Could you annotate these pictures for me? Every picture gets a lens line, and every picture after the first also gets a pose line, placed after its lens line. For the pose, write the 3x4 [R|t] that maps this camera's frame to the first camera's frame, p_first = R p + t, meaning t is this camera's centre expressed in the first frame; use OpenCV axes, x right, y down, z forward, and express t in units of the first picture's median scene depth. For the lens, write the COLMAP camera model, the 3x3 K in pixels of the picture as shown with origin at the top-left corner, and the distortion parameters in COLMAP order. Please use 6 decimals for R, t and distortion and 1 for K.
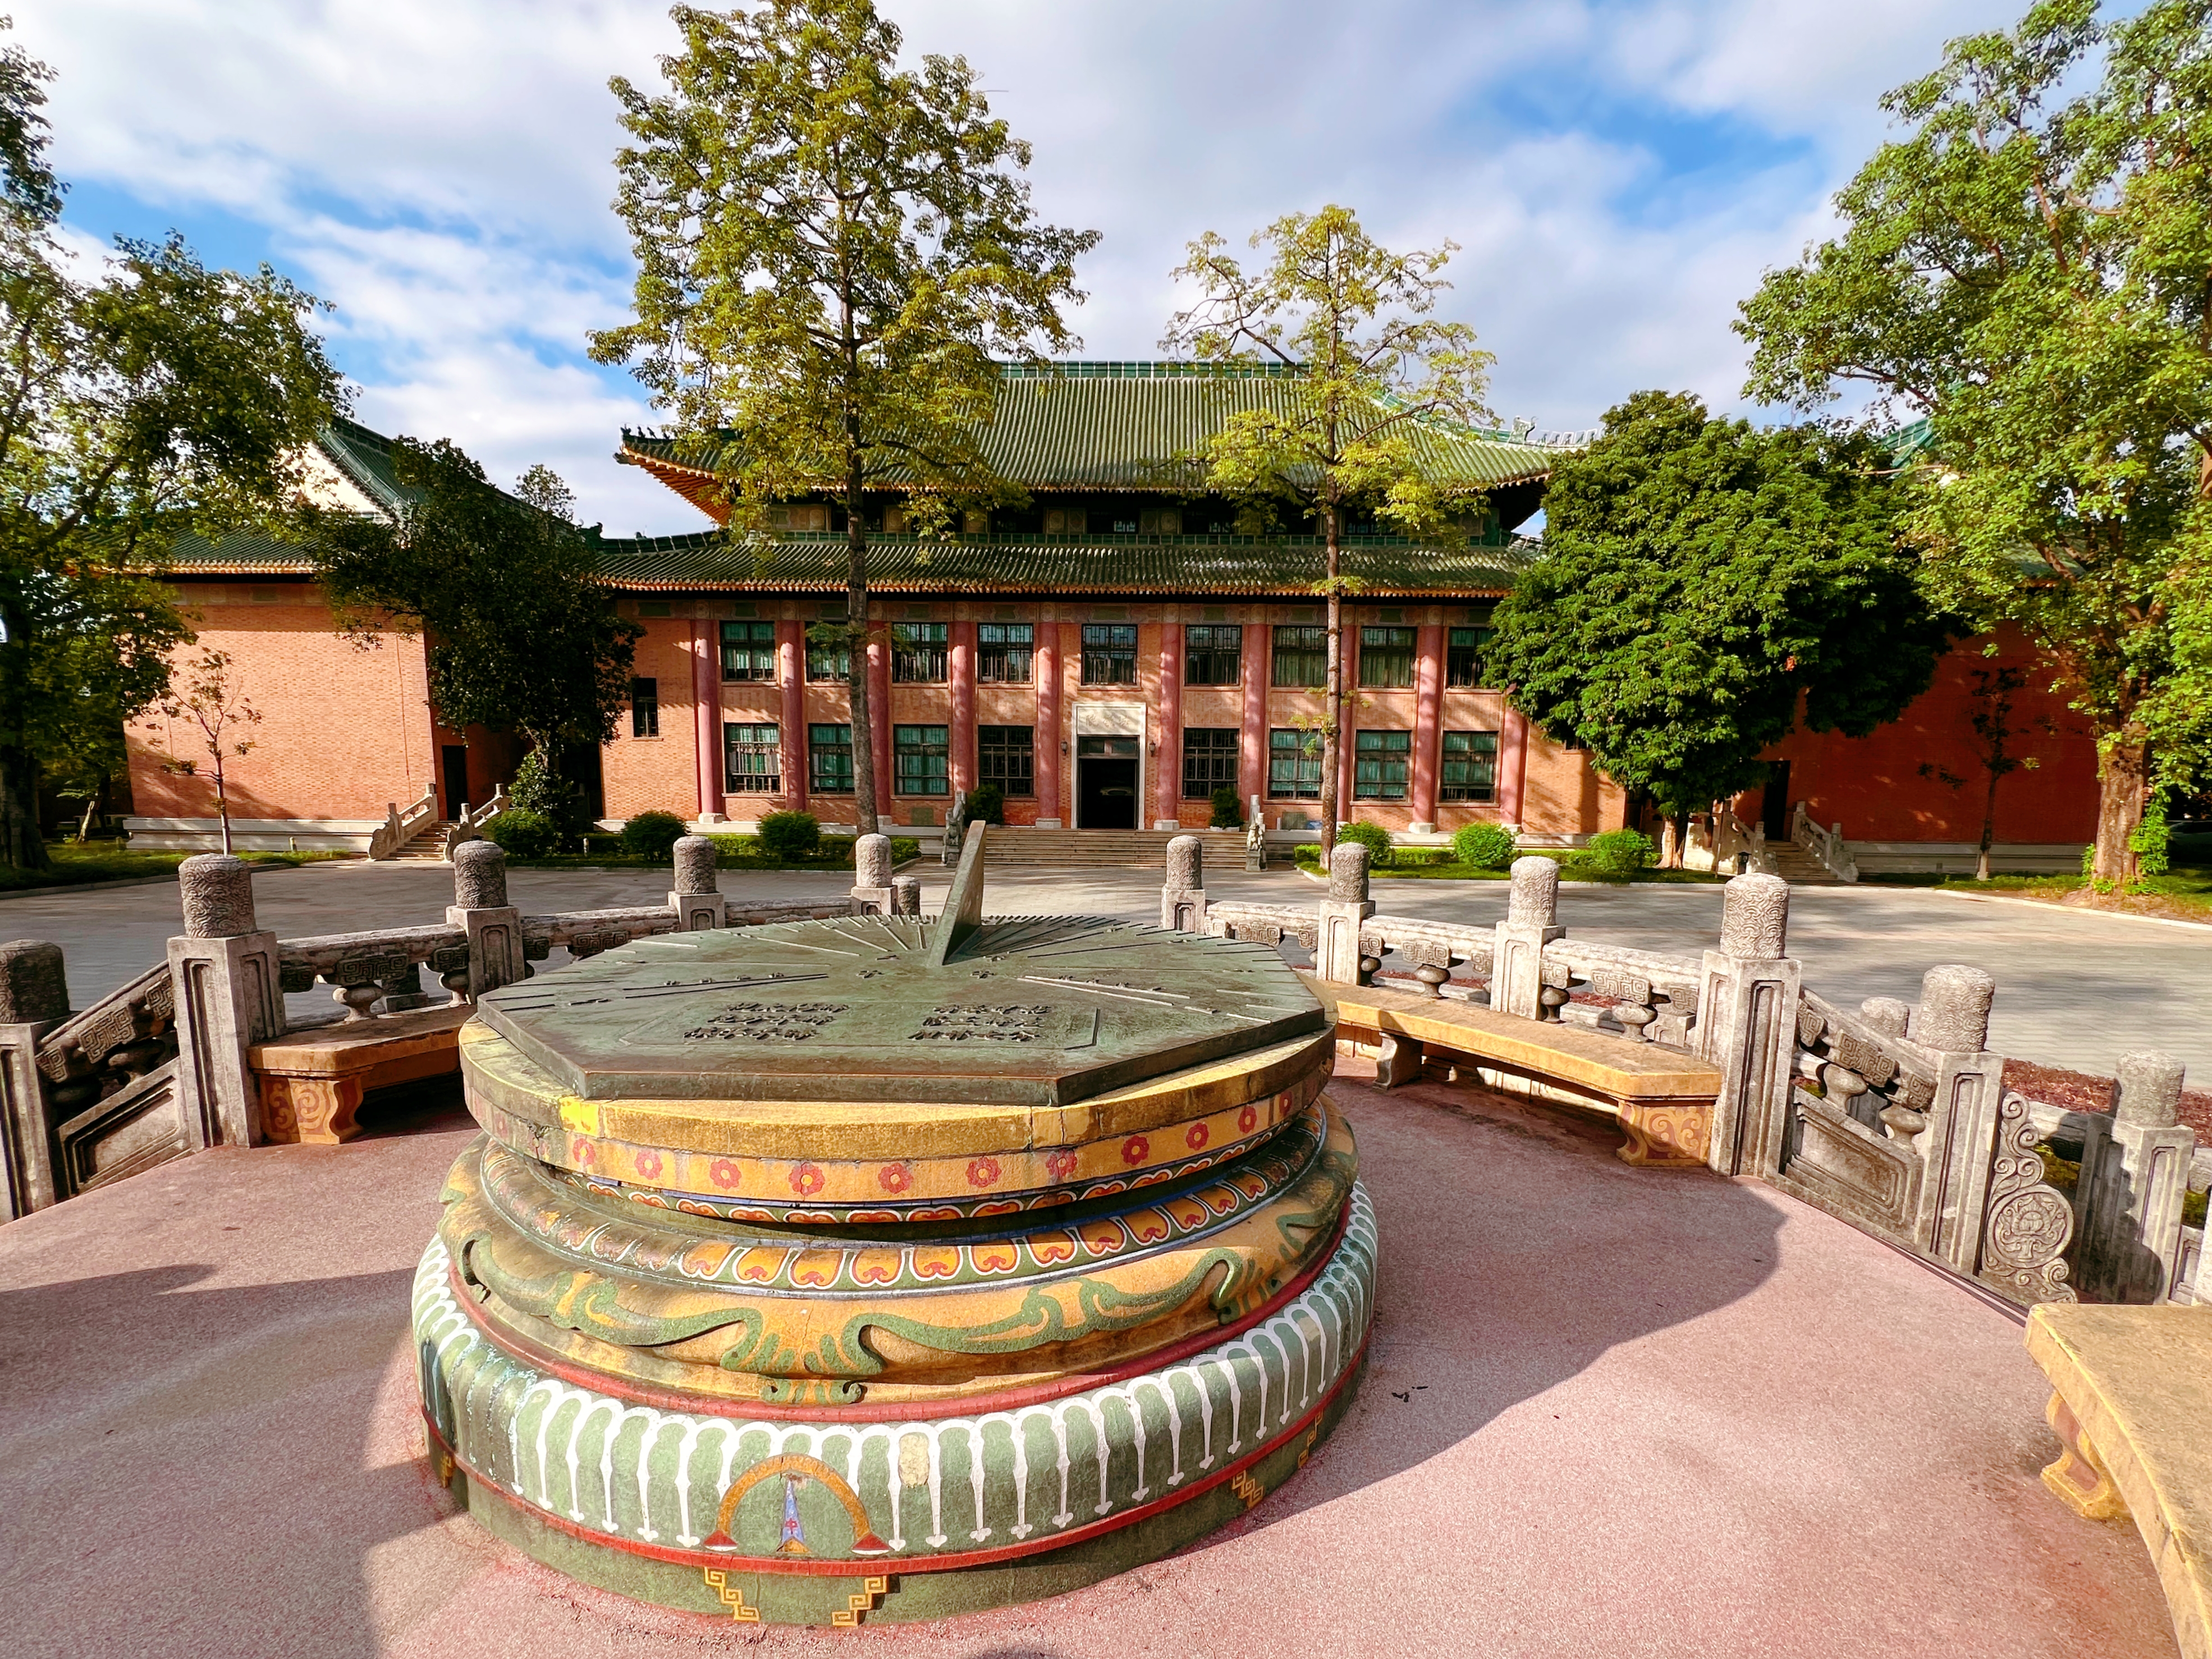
lens RADIAL K [[974.6, 0, 1112.1], [0, 974.6, 894.3], [0, 0, 1]] dist [0.000076, 0.000510]
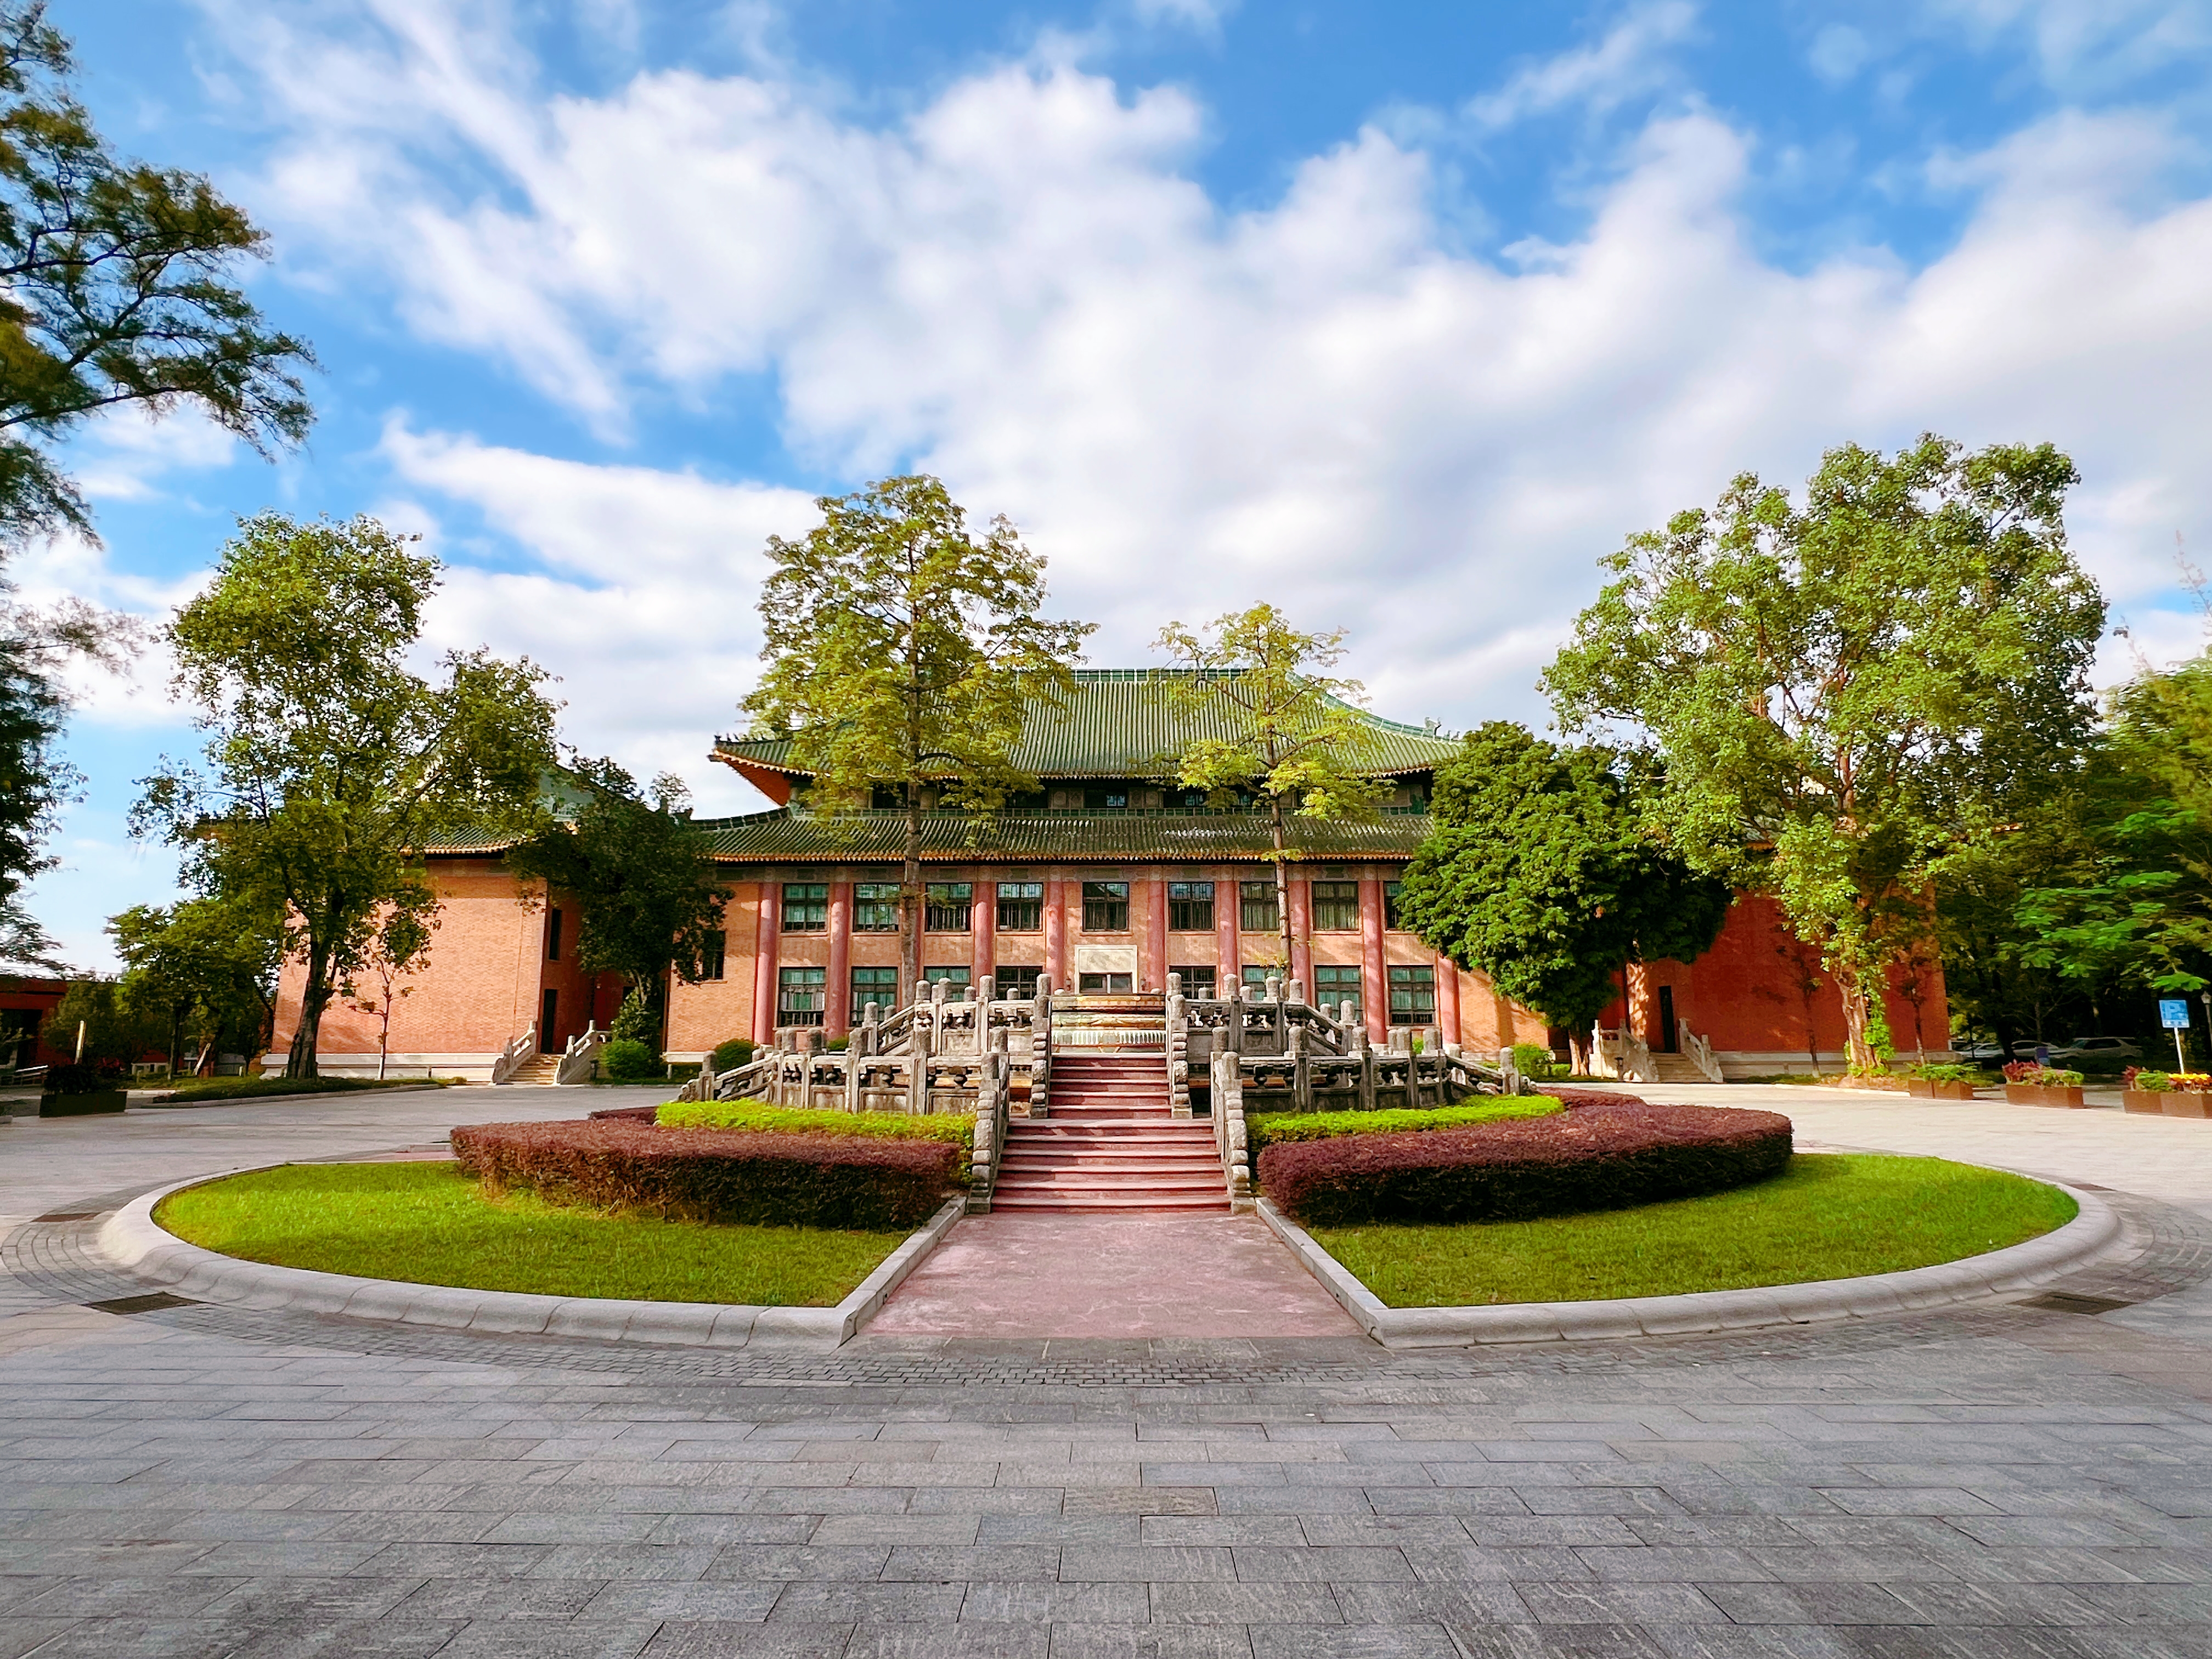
lens RADIAL K [[1153.5, 0, 1106.0], [0, 1153.5, 829.5], [0, 0, 1]] dist [-0.001221, -0.000313]
pose [[0.999859, -0.012261, 0.011437, -0.027874], [0.015044, 0.957226, -0.288949, 0.116702], [-0.007405, 0.289081, 0.957276, -0.612143]]
